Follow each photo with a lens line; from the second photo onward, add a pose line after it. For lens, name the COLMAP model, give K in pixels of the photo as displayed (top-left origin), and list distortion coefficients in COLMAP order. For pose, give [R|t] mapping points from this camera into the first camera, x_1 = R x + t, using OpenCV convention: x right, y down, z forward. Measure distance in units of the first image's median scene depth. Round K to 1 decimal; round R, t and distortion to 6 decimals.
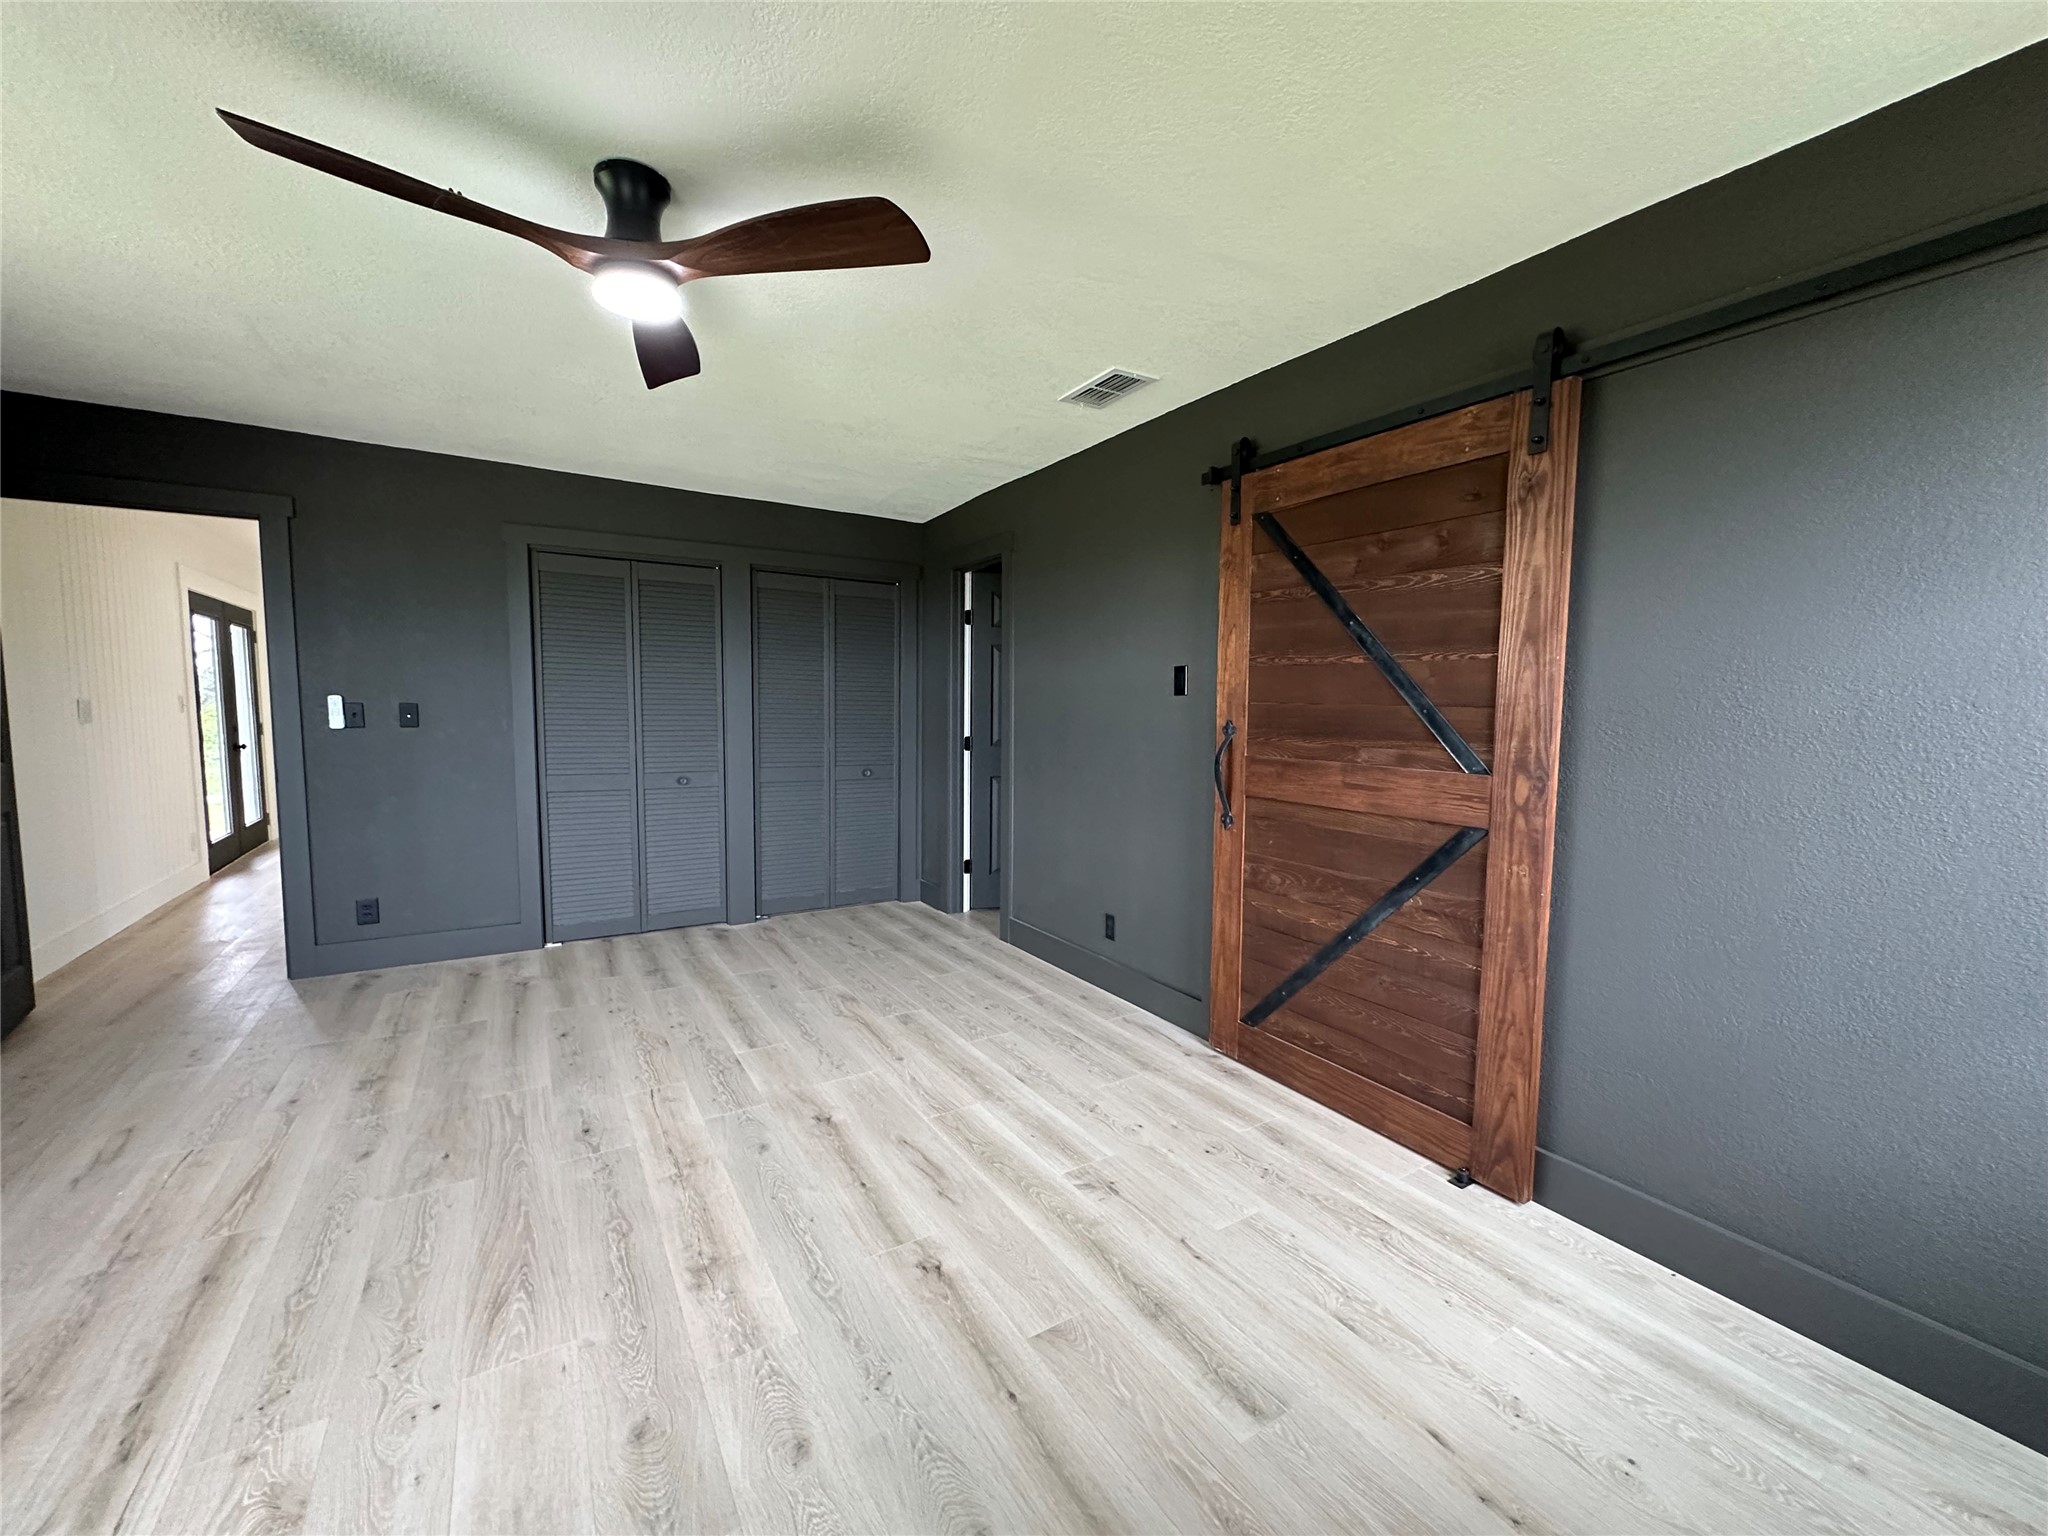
lens RADIAL K [[817.4, 0, 1024.3], [0, 817.4, 770.1], [0, 0, 1]] dist [-0.005690, 0.001500]
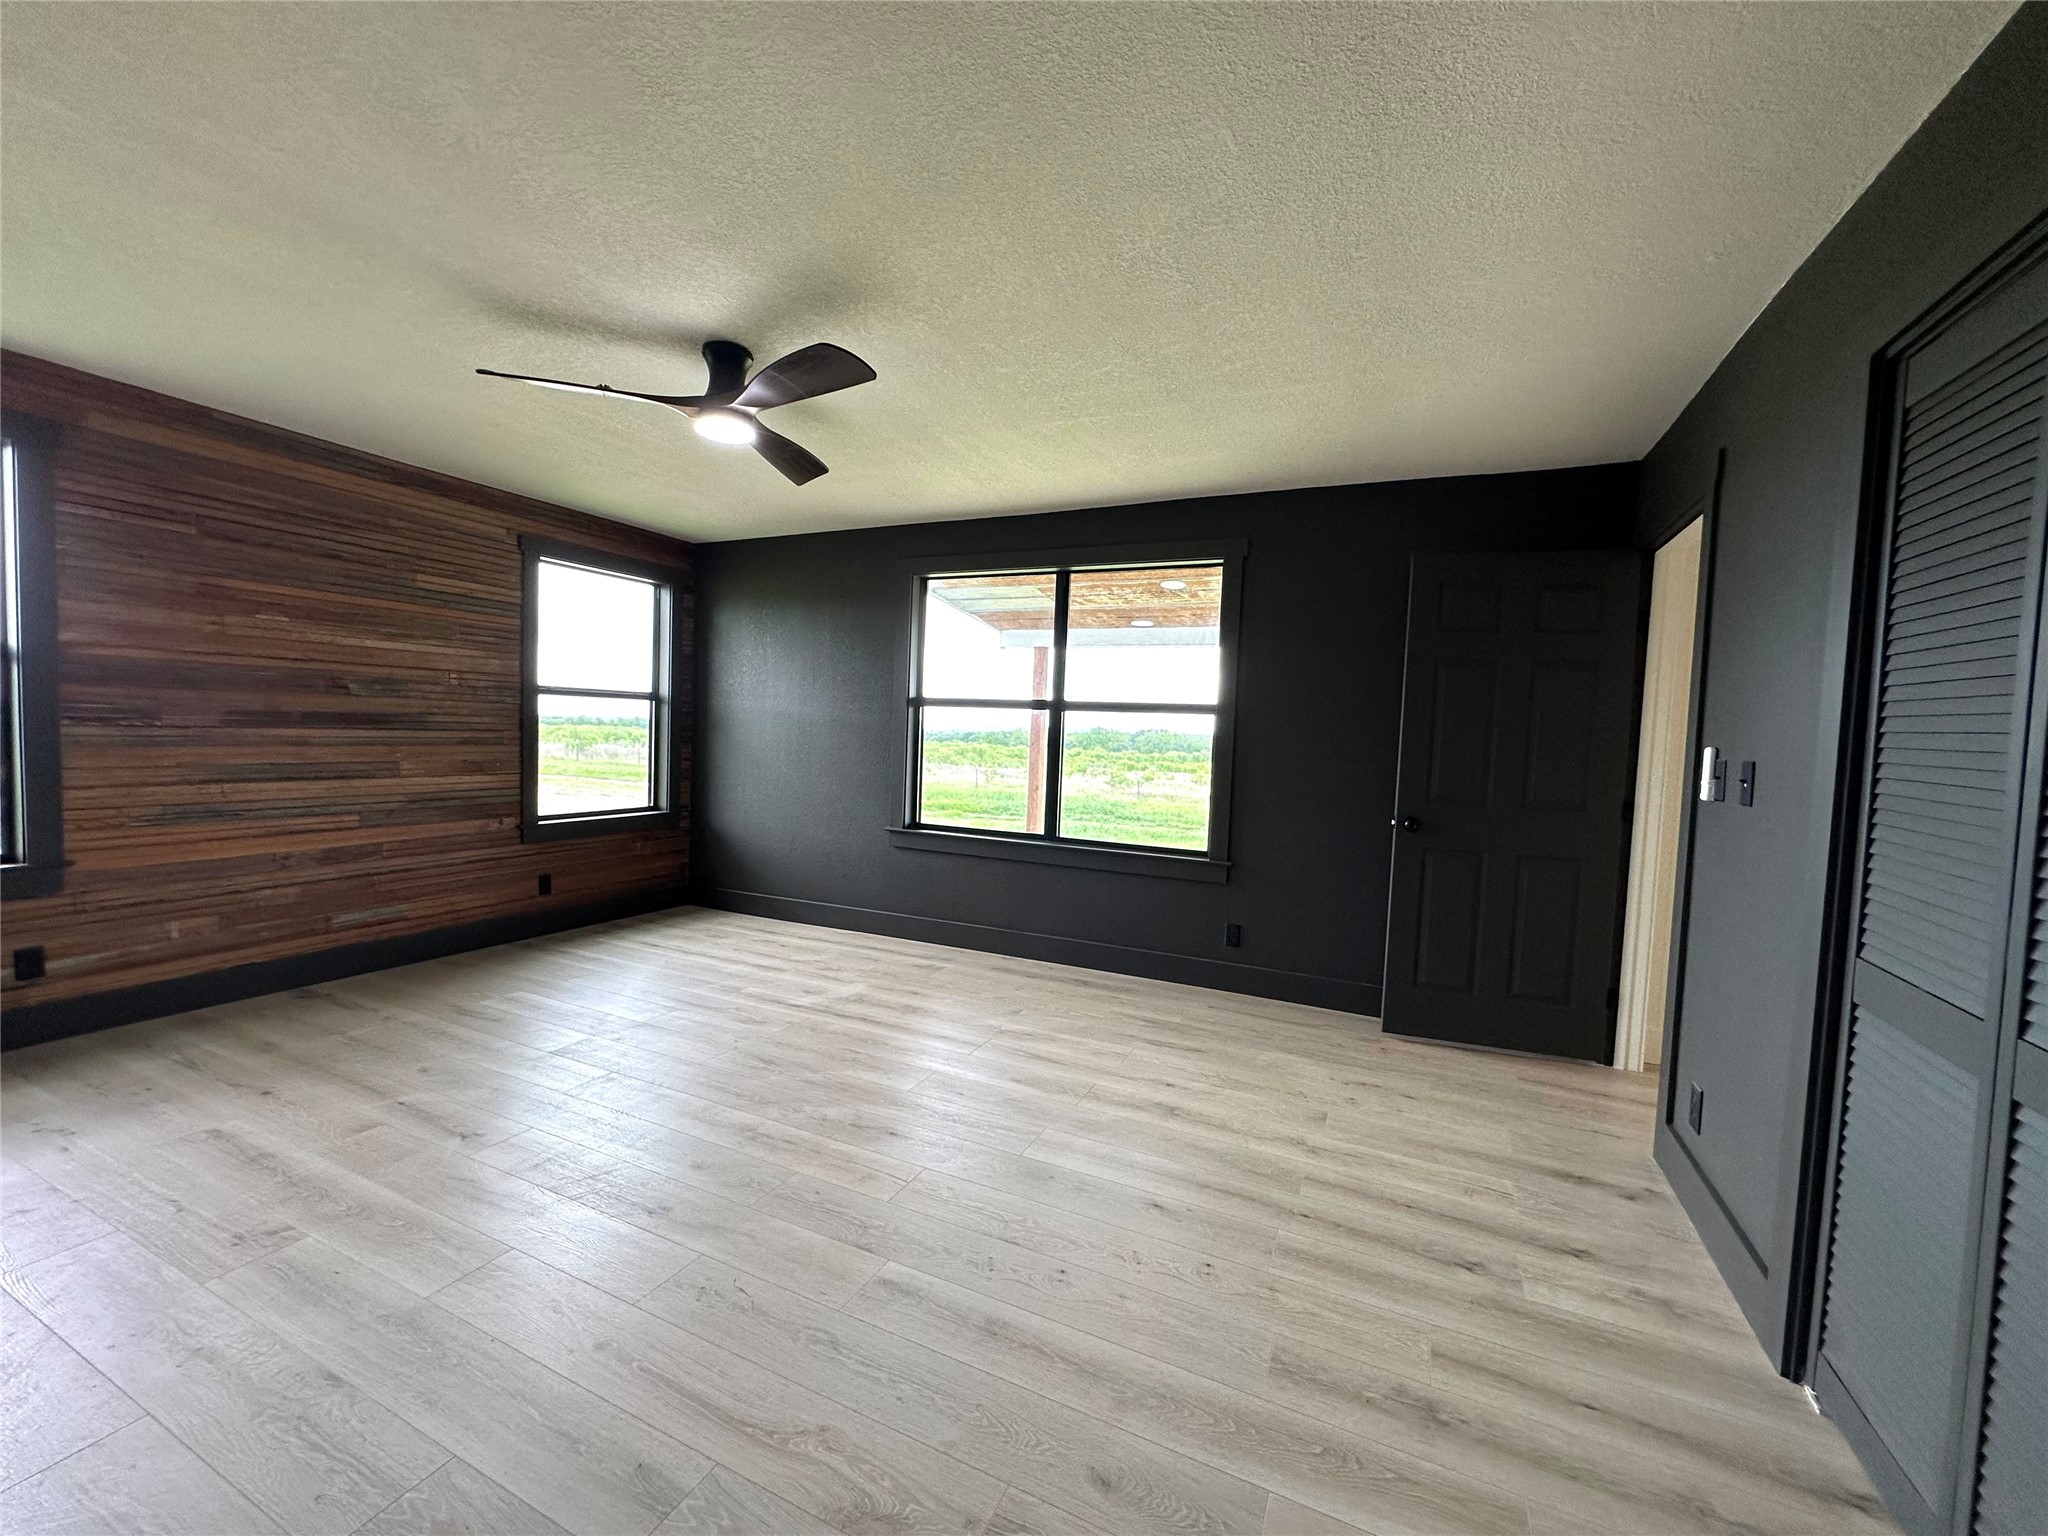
lens RADIAL K [[817.4, 0, 1024.3], [0, 817.4, 770.1], [0, 0, 1]] dist [-0.005690, 0.001500]
pose [[-0.837013, -0.014405, -0.546993, -0.091200], [-0.091689, 0.989212, 0.114252, -0.133325], [0.539446, 0.145783, -0.829304, 1.686441]]
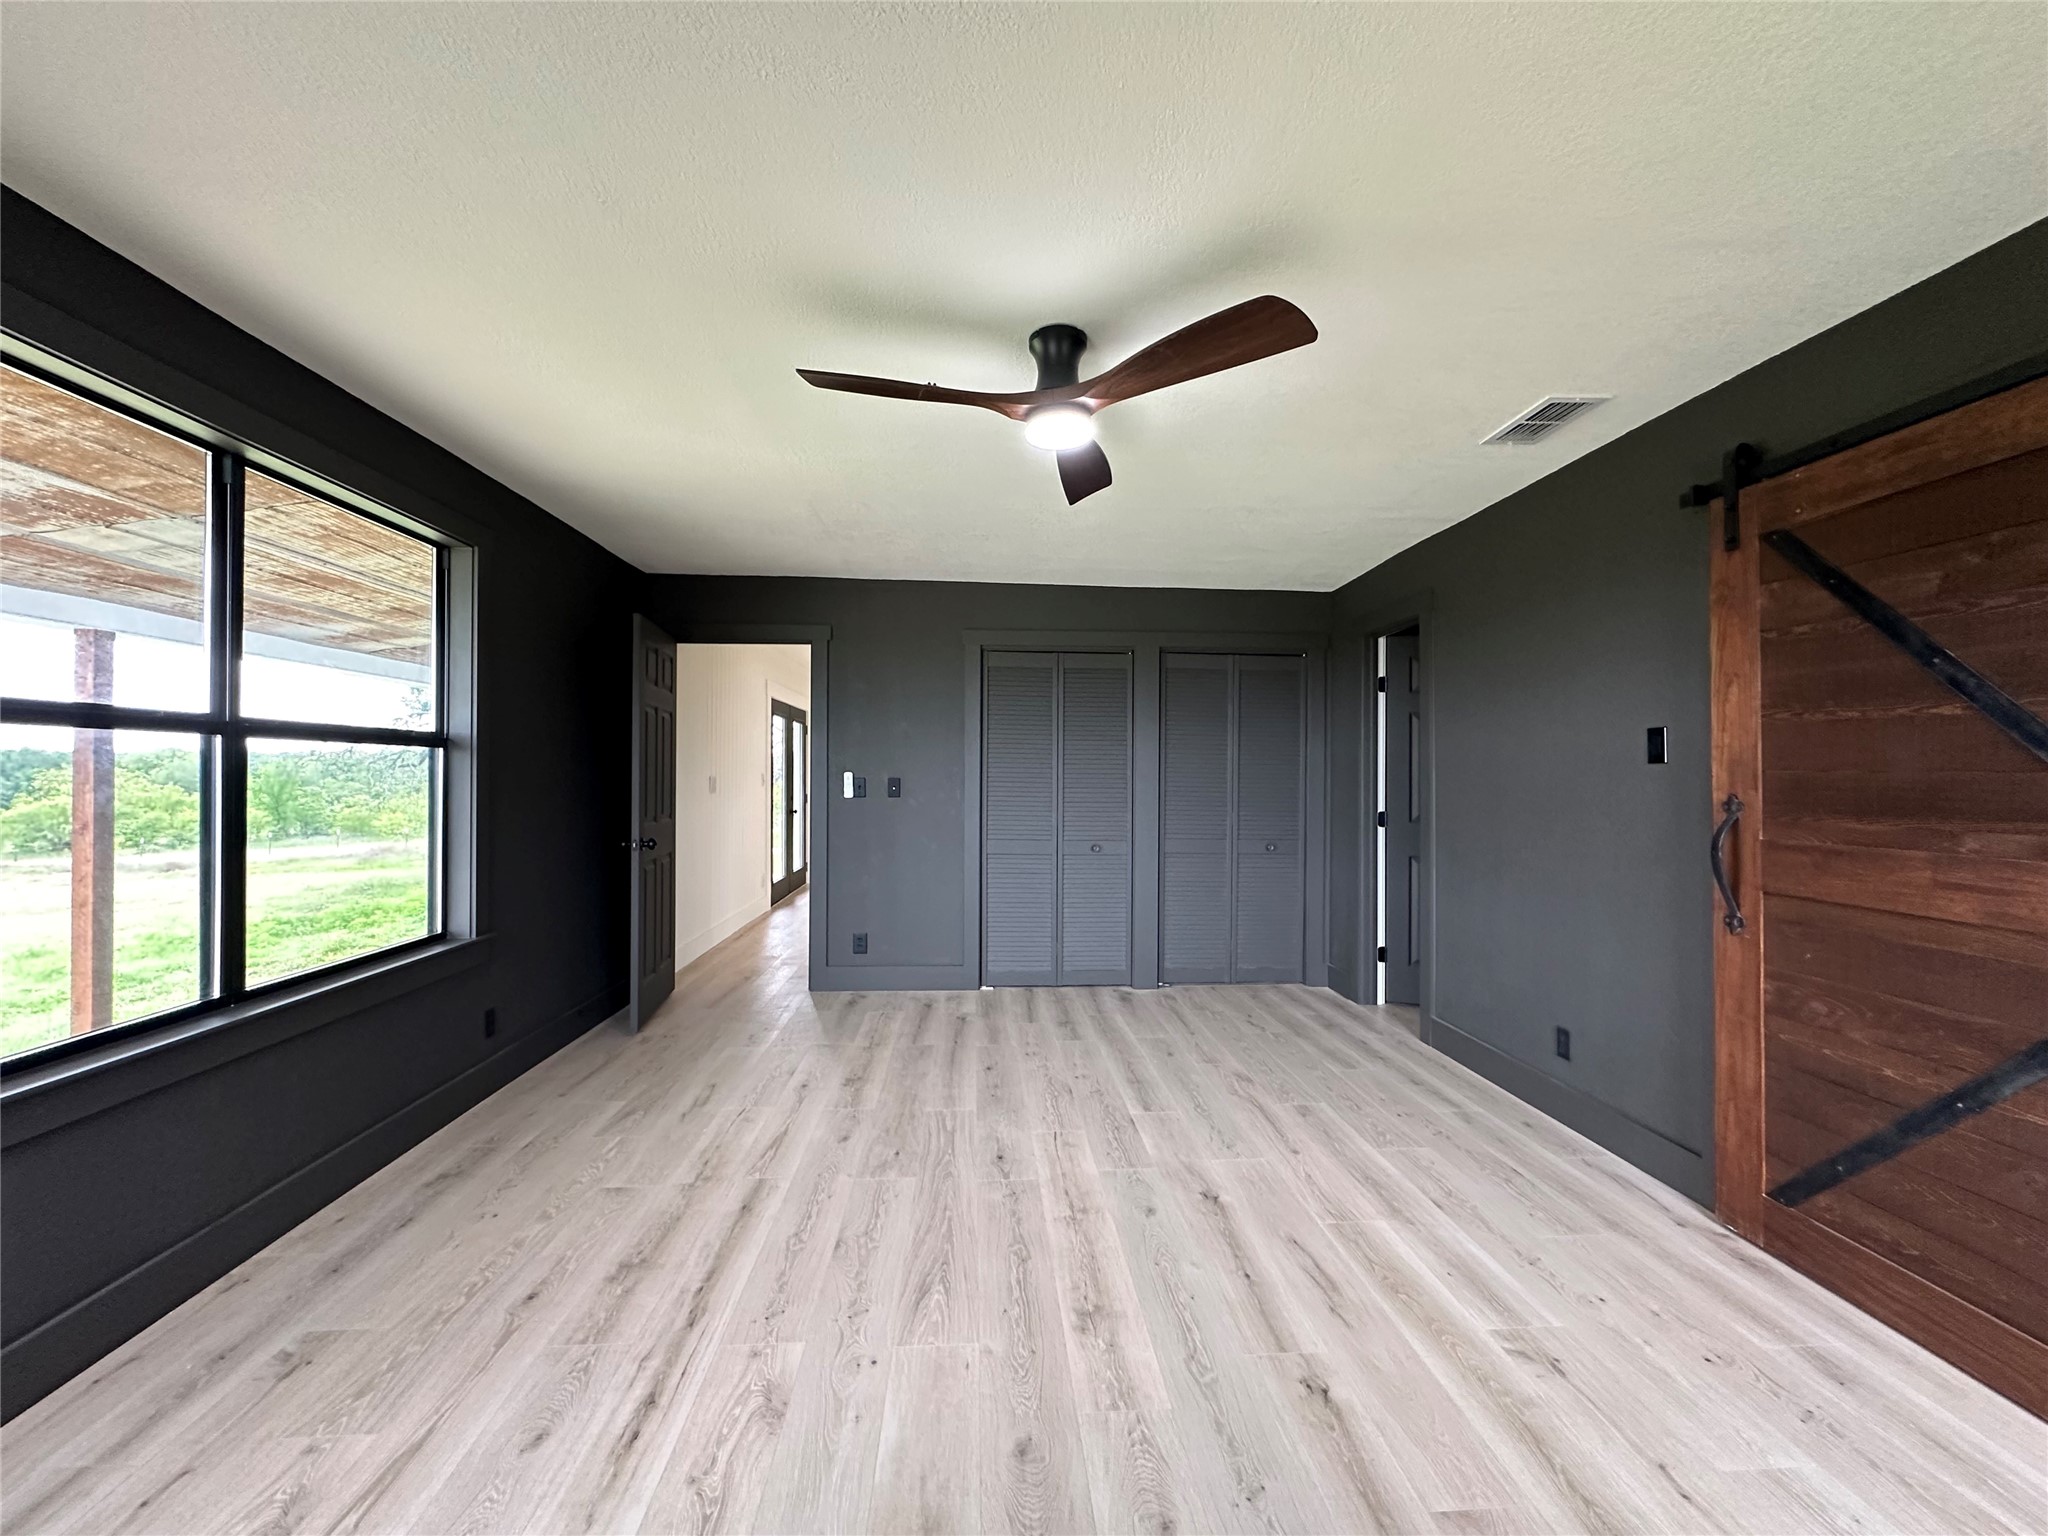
lens RADIAL K [[817.4, 0, 1024.3], [0, 817.4, 770.1], [0, 0, 1]] dist [-0.005690, 0.001500]
pose [[0.880017, -0.009269, -0.474852, 0.025340], [-0.034387, 0.995942, -0.083170, 0.005011], [0.473696, 0.089519, 0.876127, -0.011269]]
